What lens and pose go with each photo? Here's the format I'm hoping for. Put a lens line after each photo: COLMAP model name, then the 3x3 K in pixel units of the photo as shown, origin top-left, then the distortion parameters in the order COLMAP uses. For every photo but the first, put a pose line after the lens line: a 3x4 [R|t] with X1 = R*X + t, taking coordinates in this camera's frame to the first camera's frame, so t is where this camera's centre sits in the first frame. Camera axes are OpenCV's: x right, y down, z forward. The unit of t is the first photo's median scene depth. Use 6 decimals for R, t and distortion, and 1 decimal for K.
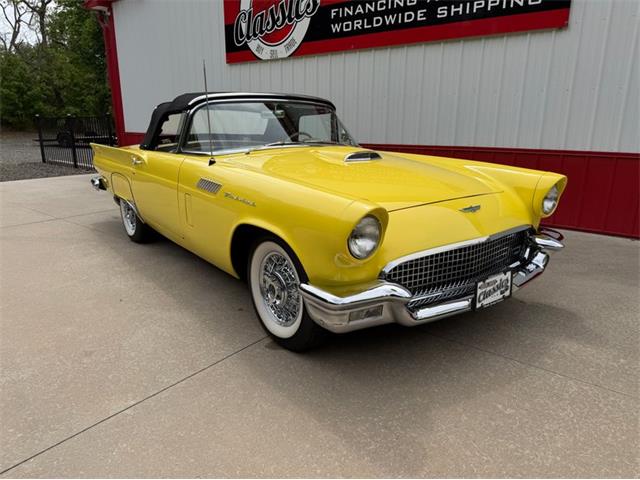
lens RADIAL K [[457.5, 0, 317.2], [0, 457.5, 236.1], [0, 0, 1]] dist [0.007817, -0.013750]
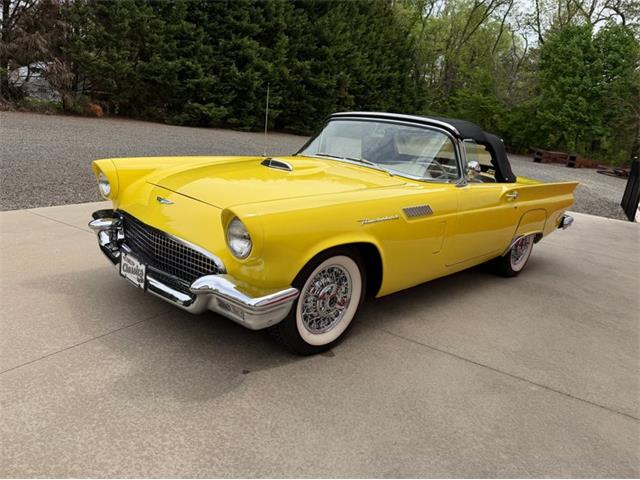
lens RADIAL K [[456.7, 0, 316.8], [0, 456.7, 246.1], [0, 0, 1]] dist [0.047775, -0.063008]
pose [[0.133739, 0.270324, -0.953435, 1.047325], [-0.348856, 0.913340, 0.210022, -0.224894], [0.927585, 0.304523, 0.216453, 0.805956]]
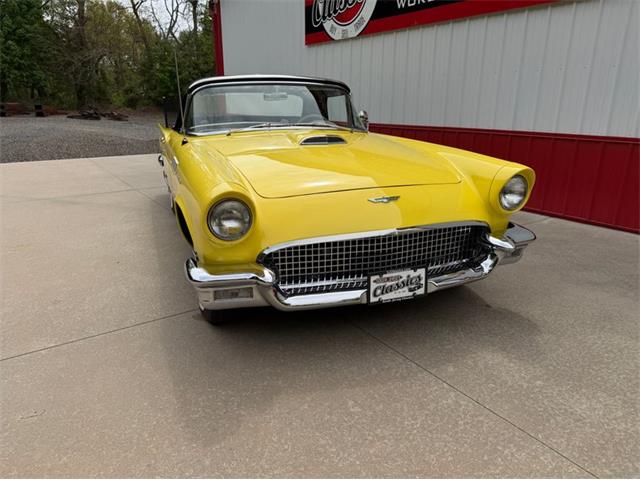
lens RADIAL K [[455.9, 0, 318.3], [0, 455.9, 243.9], [0, 0, 1]] dist [0.004231, -0.008442]
pose [[0.958062, 0.083393, -0.274157, 0.345427], [-0.068001, 0.995553, 0.065195, -0.013701], [0.278375, -0.043818, 0.959473, 0.041917]]
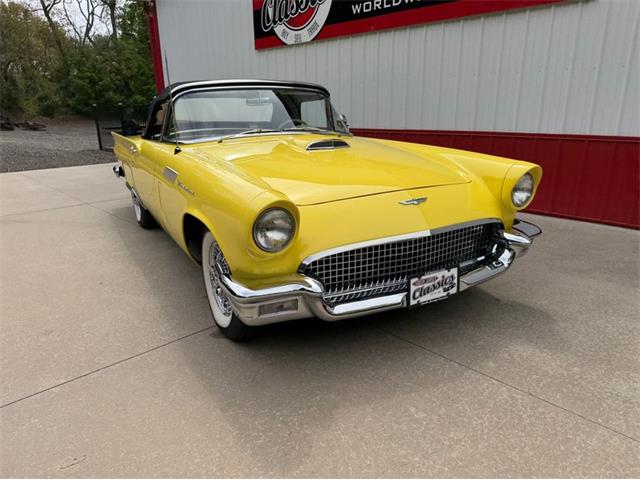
lens RADIAL K [[457.4, 0, 318.3], [0, 457.4, 240.7], [0, 0, 1]] dist [0.002695, -0.006503]
pose [[0.990769, 0.021954, -0.133773, 0.196824], [-0.016400, 0.998963, 0.042484, -0.010416], [0.134567, -0.039898, 0.990101, 0.025704]]
